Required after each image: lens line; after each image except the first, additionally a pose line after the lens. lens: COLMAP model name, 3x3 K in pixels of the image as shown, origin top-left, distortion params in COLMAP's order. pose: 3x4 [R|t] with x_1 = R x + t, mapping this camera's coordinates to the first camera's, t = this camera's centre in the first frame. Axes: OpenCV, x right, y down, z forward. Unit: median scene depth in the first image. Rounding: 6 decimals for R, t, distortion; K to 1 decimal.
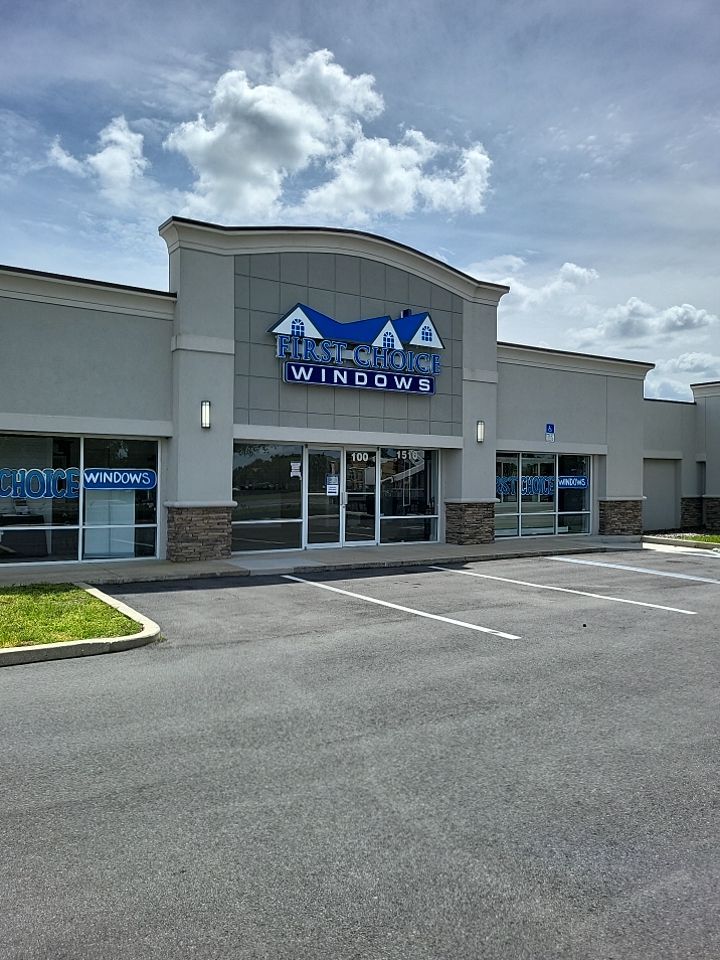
lens RADIAL K [[724.3, 0, 357.6], [0, 724.3, 480.9], [0, 0, 1]] dist [0.035338, 0.020314]
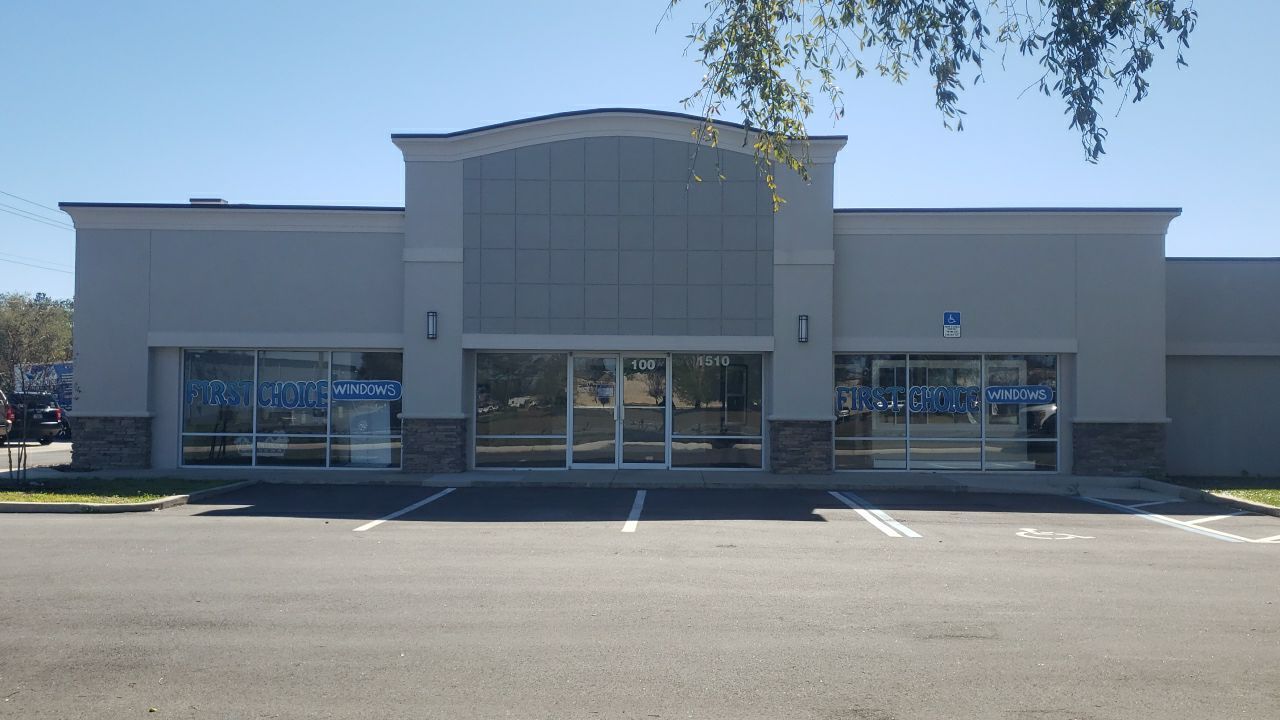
lens RADIAL K [[1077.1, 0, 648.7], [0, 1077.1, 364.9], [0, 0, 1]] dist [0.120723, -0.009478]
pose [[0.831296, -0.017270, -0.555562, 0.730469], [-0.000850, 0.999477, -0.032341, 0.008637], [0.555830, 0.027357, 0.830846, -0.051921]]
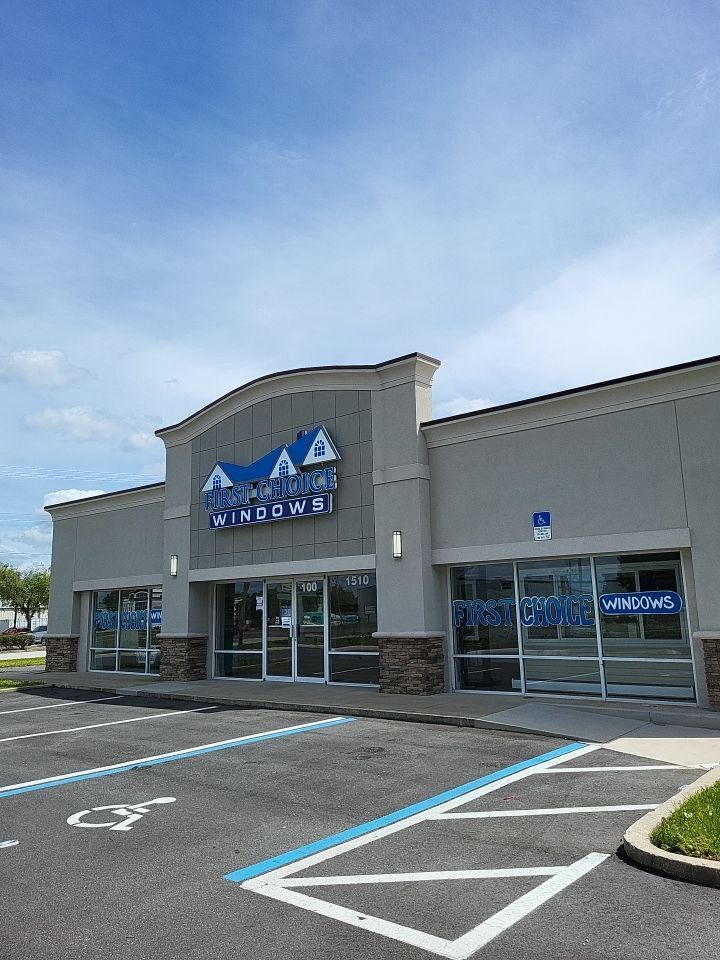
lens RADIAL K [[724.3, 0, 367.6], [0, 724.3, 479.8], [0, 0, 1]] dist [0.035338, 0.020314]
pose [[0.292257, -0.184400, -0.938394, 0.985477], [0.028350, 0.982474, -0.184232, 0.006923], [0.955919, 0.027240, 0.292363, 0.806173]]
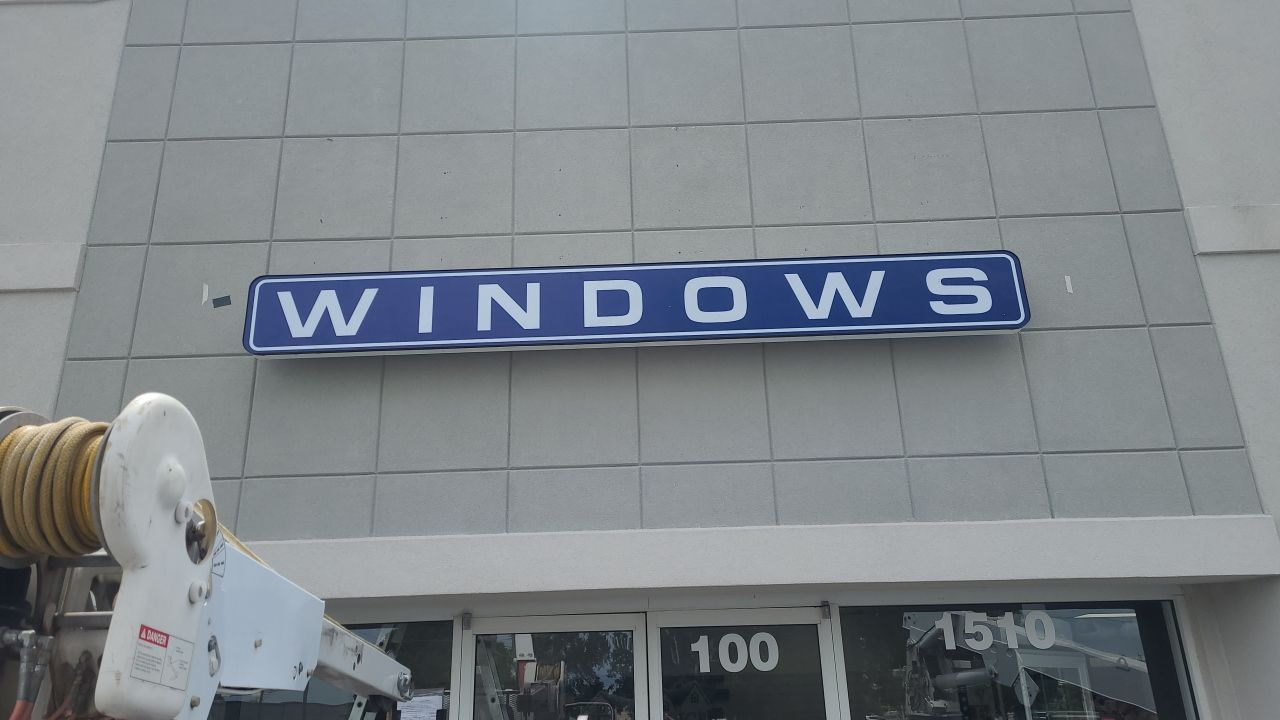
lens RADIAL K [[958.1, 0, 641.0], [0, 958.1, 355.6], [0, 0, 1]] dist [0.044614, 0.002945]
pose [[0.825116, -0.224884, -0.518277, 0.162121], [0.032177, 0.934580, -0.354294, -0.014197], [0.564046, 0.275657, 0.778374, 0.736280]]
